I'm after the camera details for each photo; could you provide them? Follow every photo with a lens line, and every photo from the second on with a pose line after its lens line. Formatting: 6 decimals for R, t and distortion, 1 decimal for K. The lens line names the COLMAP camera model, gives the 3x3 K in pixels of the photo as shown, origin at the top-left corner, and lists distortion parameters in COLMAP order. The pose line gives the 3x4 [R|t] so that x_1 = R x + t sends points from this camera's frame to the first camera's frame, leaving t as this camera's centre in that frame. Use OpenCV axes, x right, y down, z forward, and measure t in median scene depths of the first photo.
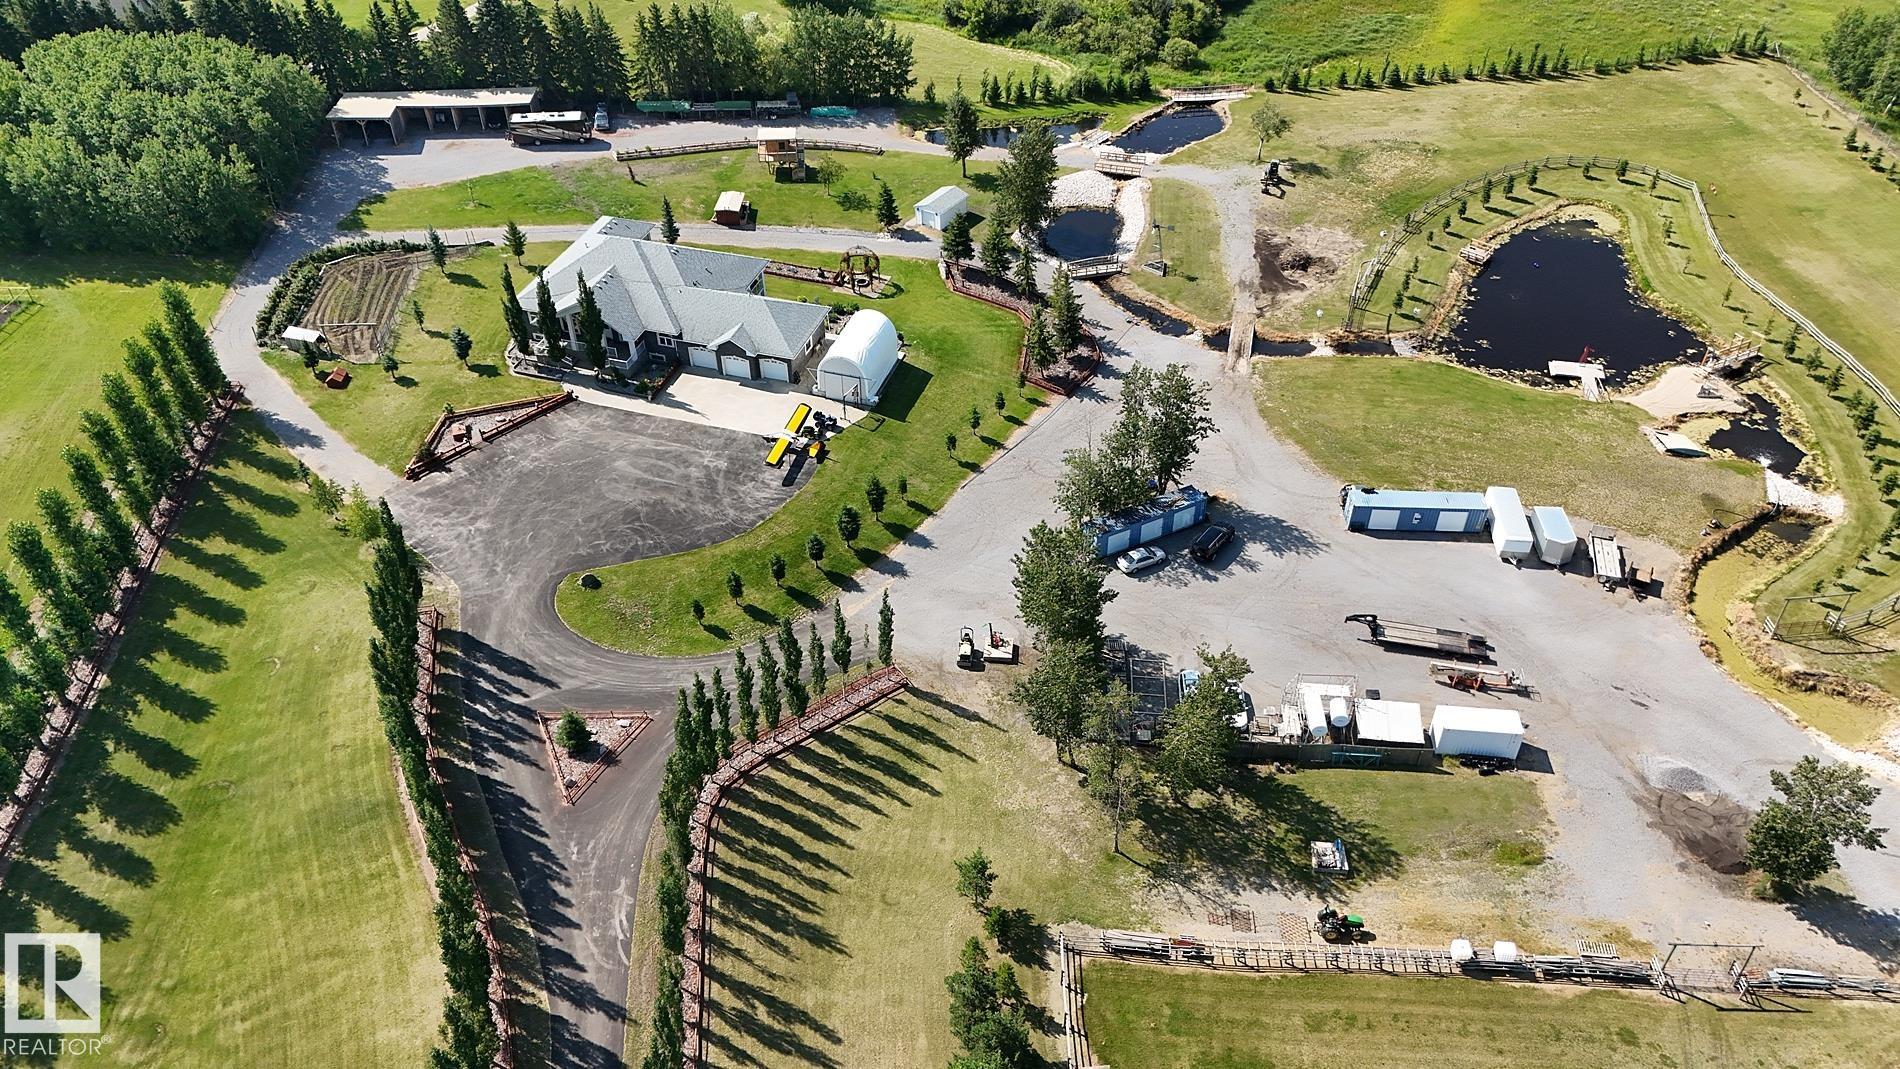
lens RADIAL K [[1390.0, 0, 947.7], [0, 1390.0, 540.6], [0, 0, 1]] dist [0.065002, -0.057955]
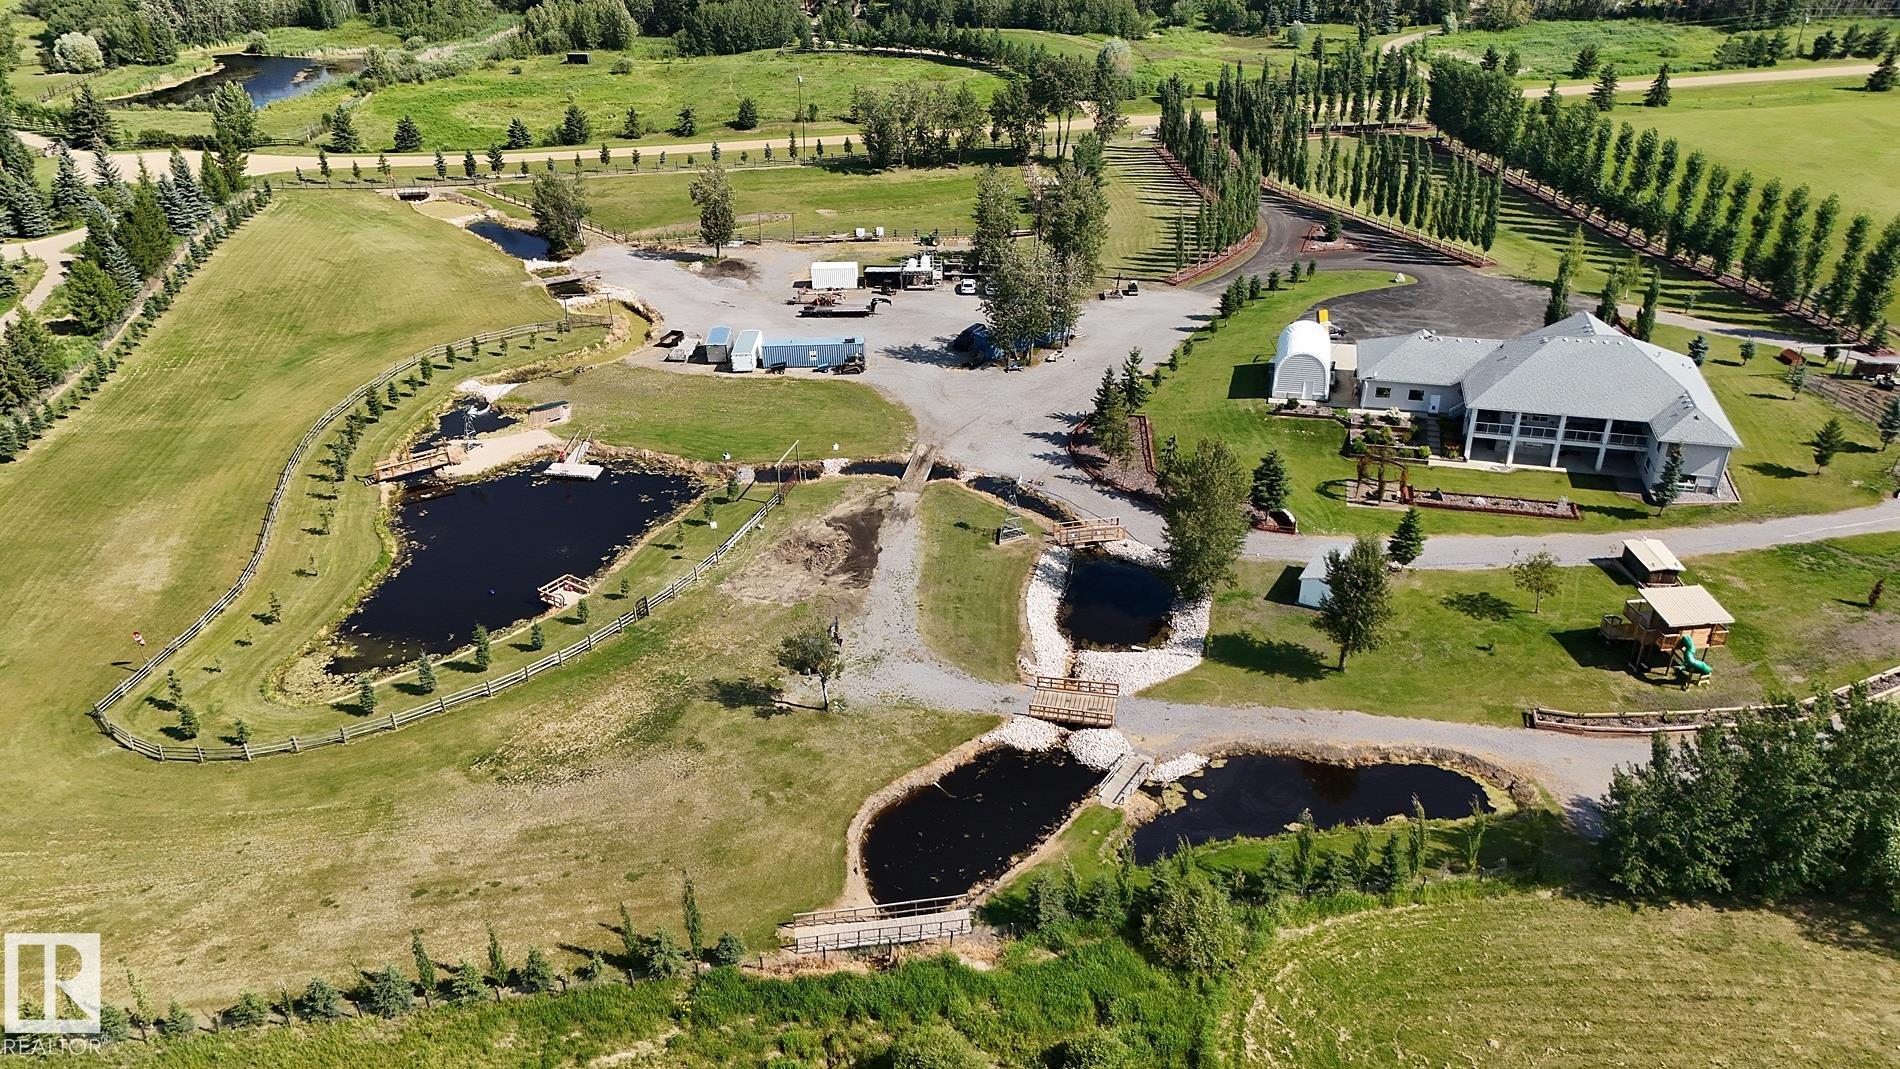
lens RADIAL K [[1390.0, 0, 951.8], [0, 1390.0, 536.1], [0, 0, 1]] dist [0.065002, -0.057955]
pose [[-0.997034, 0.057825, -0.050789, 0.255902], [-0.026813, 0.357604, 0.933488, -1.048514], [0.072141, 0.932082, -0.354992, 1.470975]]
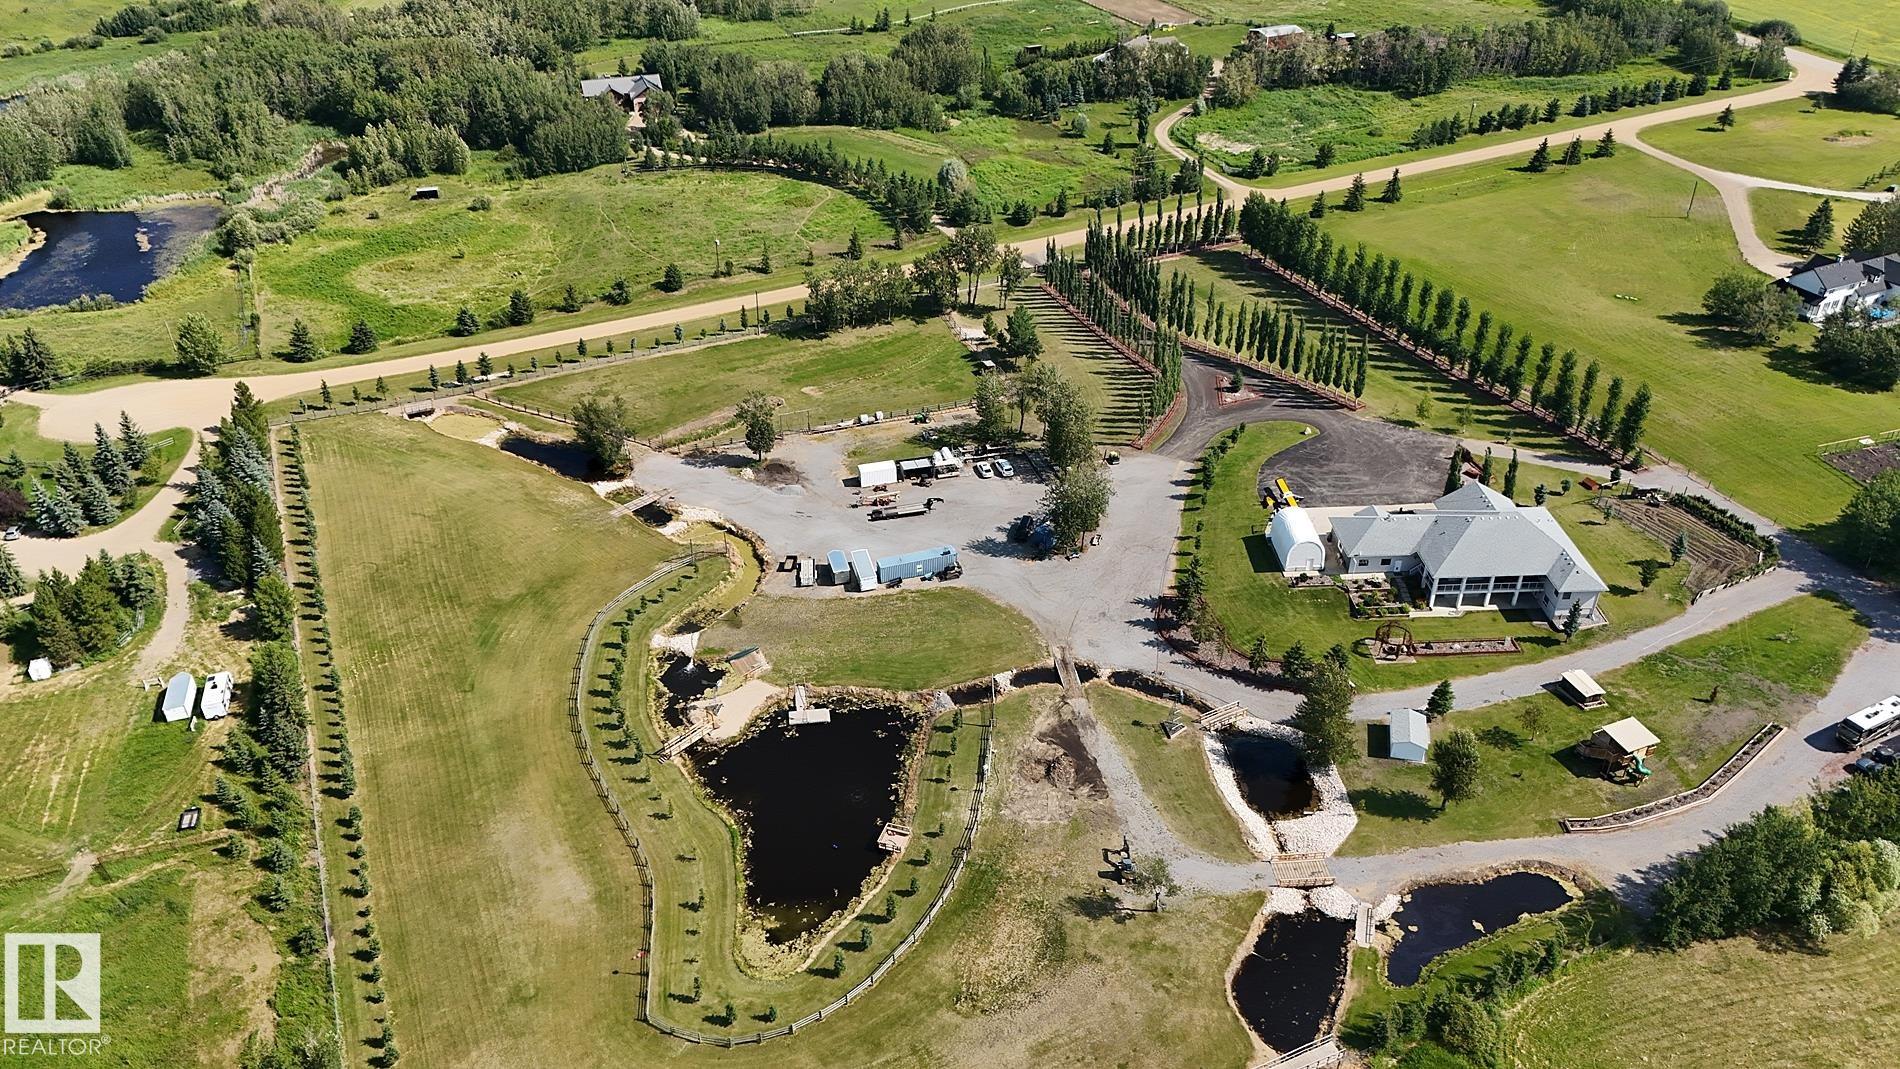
lens RADIAL K [[1390.0, 0, 956.6], [0, 1390.0, 518.3], [0, 0, 1]] dist [0.065002, -0.057955]
pose [[-0.936628, 0.205665, -0.283601, 0.670534], [-0.209166, 0.321100, 0.923658, -1.399137], [0.281028, 0.924444, -0.257733, 1.253203]]
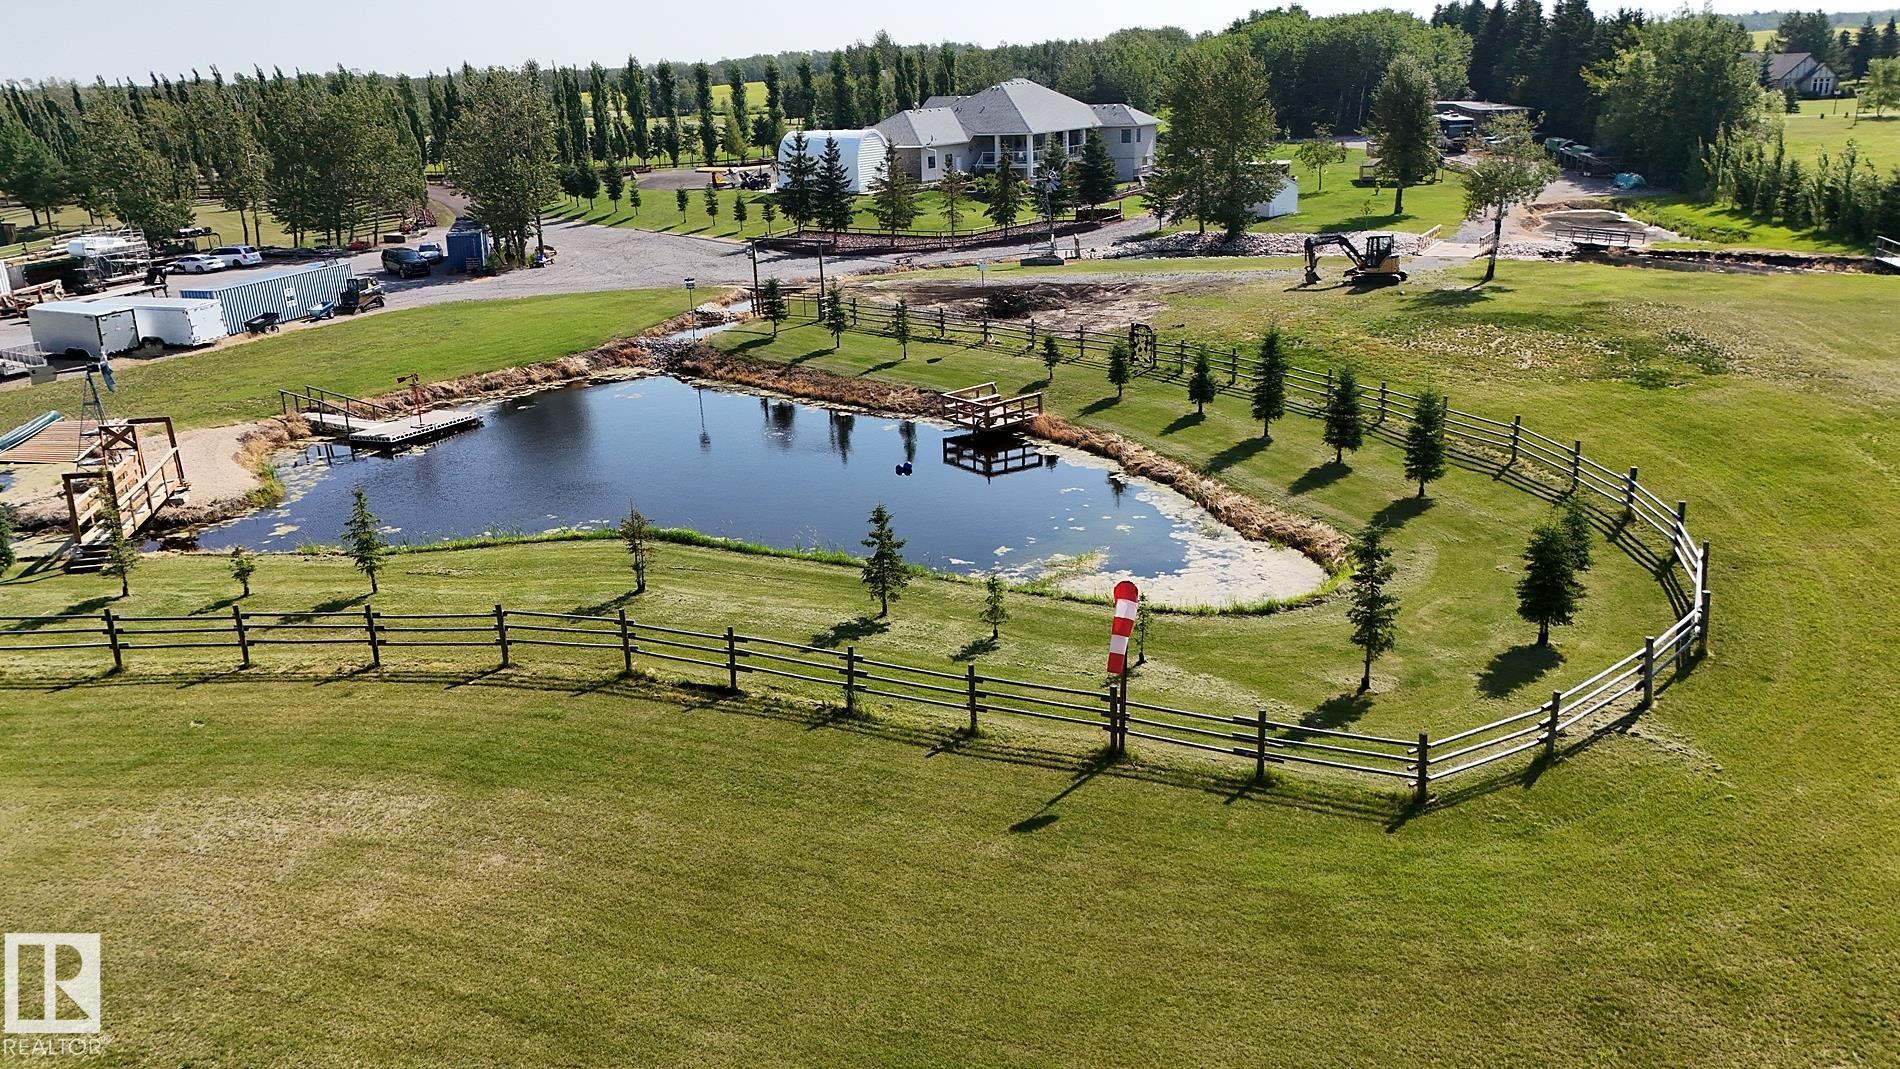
lens RADIAL K [[1390.0, 0, 953.3], [0, 1390.0, 530.0], [0, 0, 1]] dist [0.065002, -0.057955]
pose [[-0.232127, 0.321009, -0.918189, 0.843796], [-0.596940, 0.698287, 0.395041, -0.376336], [0.767971, 0.639804, 0.029532, 1.189682]]
